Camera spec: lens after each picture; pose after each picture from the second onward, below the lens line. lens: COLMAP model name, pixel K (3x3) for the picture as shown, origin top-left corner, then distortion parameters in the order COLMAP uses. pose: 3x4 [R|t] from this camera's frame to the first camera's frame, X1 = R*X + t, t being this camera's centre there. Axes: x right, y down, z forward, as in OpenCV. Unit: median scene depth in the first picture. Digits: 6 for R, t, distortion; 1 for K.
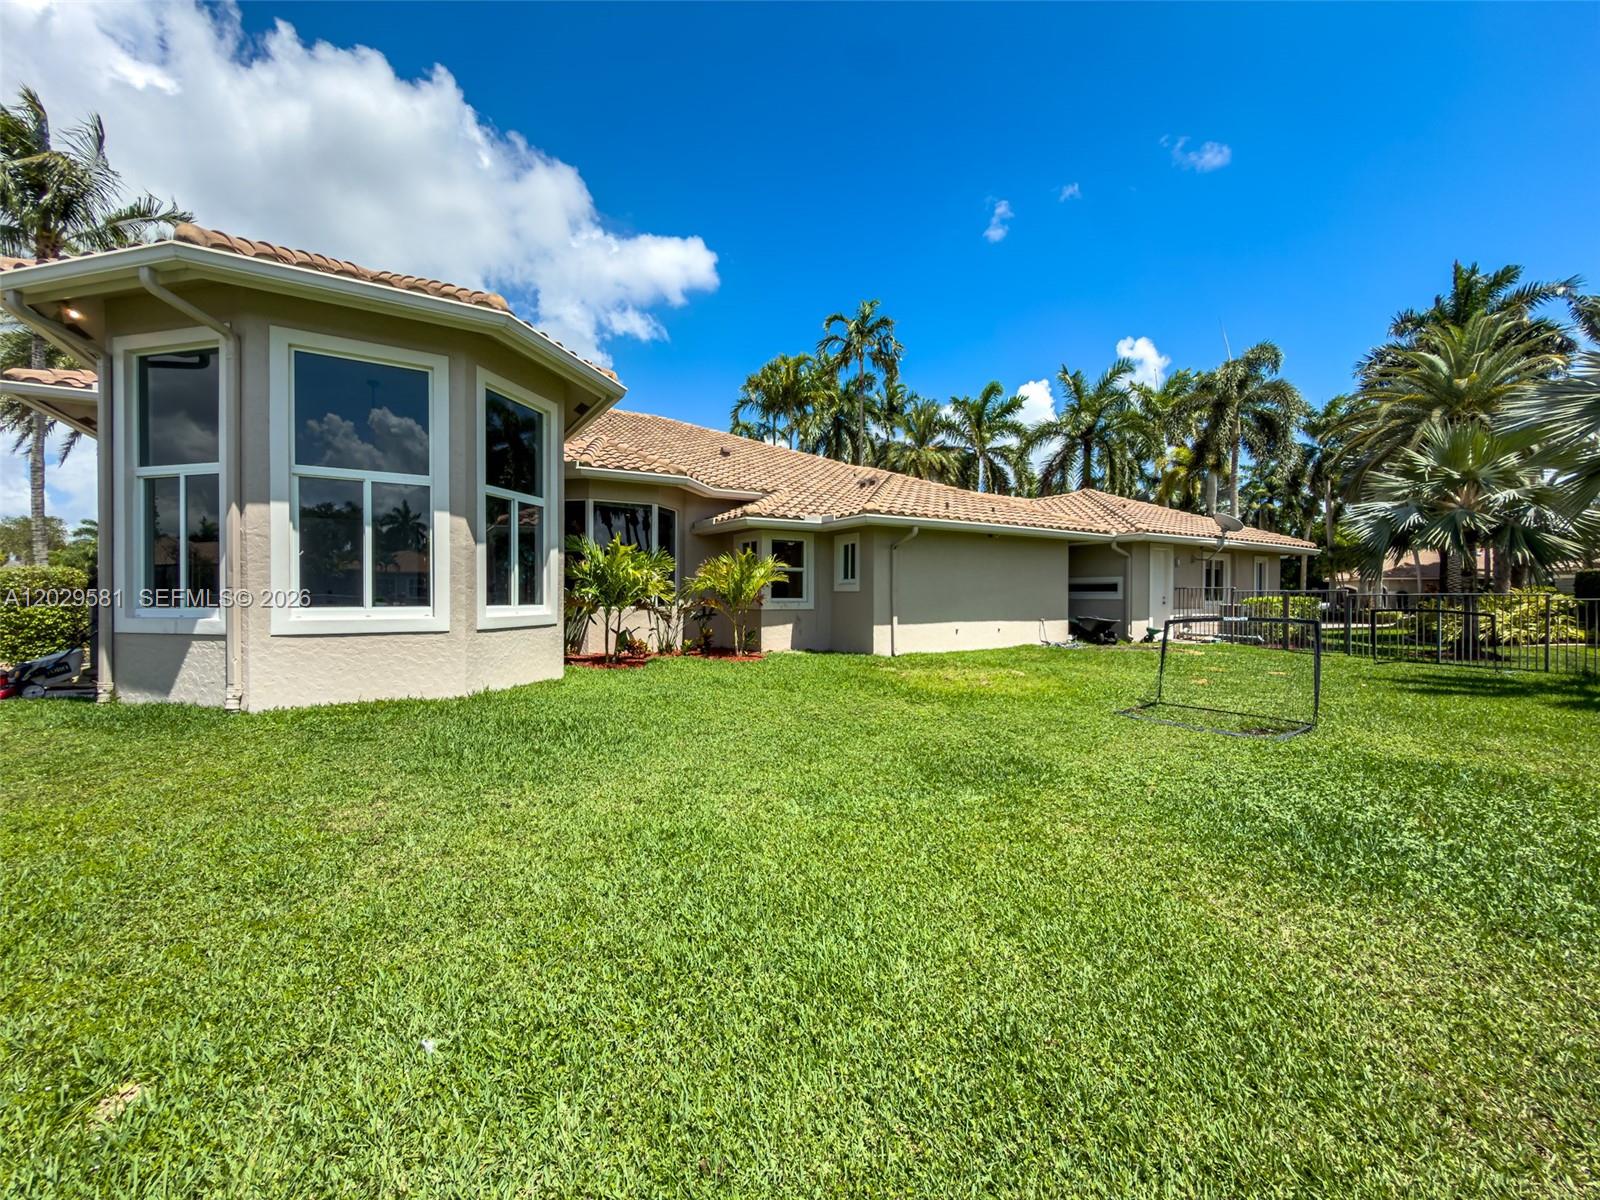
lens RADIAL K [[639.6, 0, 799.4], [0, 639.6, 604.4], [0, 0, 1]] dist [-0.002507, 0.000176]
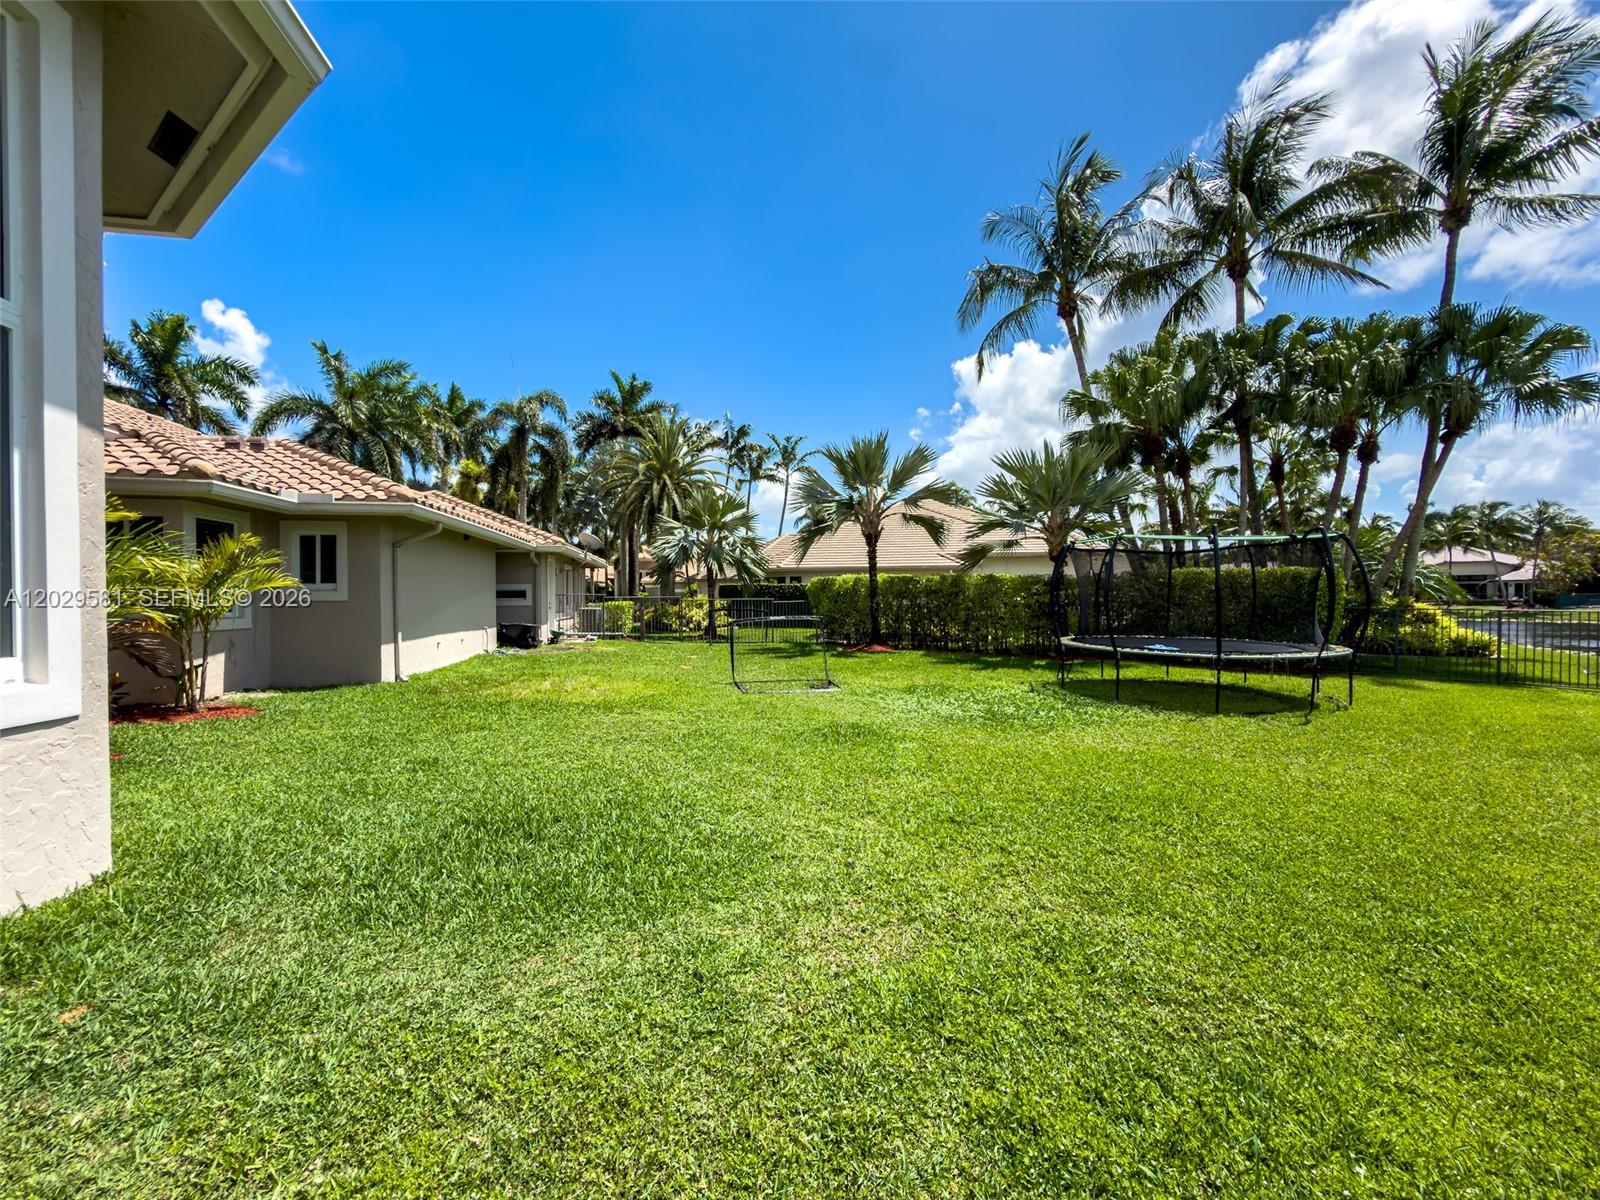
lens RADIAL K [[639.6, 0, 799.4], [0, 639.6, 604.4], [0, 0, 1]] dist [-0.002507, 0.000176]
pose [[0.385705, -0.016842, 0.922468, -0.313832], [0.023400, 0.999690, 0.008468, -0.008280], [-0.922325, 0.018320, 0.385980, 0.186112]]
